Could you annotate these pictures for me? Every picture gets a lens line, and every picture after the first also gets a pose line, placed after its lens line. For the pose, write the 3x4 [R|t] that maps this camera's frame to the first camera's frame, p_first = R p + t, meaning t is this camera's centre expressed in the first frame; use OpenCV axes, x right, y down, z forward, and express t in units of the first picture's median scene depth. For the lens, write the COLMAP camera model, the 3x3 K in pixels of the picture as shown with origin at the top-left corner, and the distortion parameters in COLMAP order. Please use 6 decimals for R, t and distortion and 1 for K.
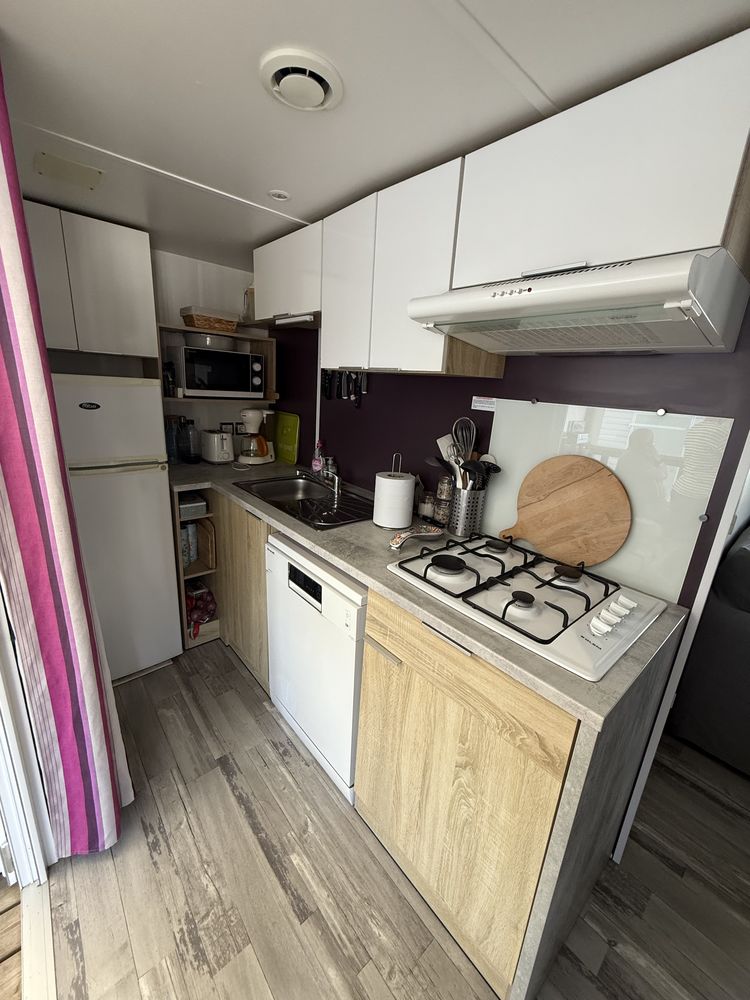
lens RADIAL K [[397.9, 0, 375.3], [0, 397.9, 497.0], [0, 0, 1]] dist [-0.003895, 0.001316]
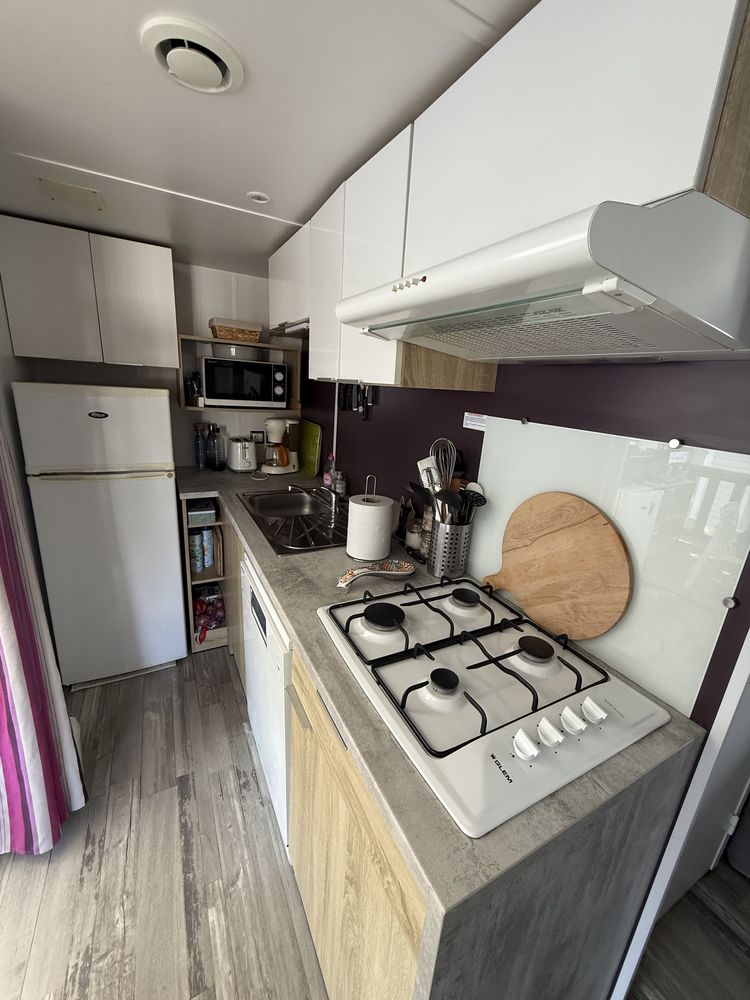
lens RADIAL K [[397.9, 0, 376.4], [0, 397.9, 496.8], [0, 0, 1]] dist [-0.003895, 0.001316]
pose [[0.974487, 0.062032, -0.215701, 0.282684], [-0.065115, 0.997852, -0.007210, -0.062074], [0.214790, 0.021071, 0.976433, 0.156431]]
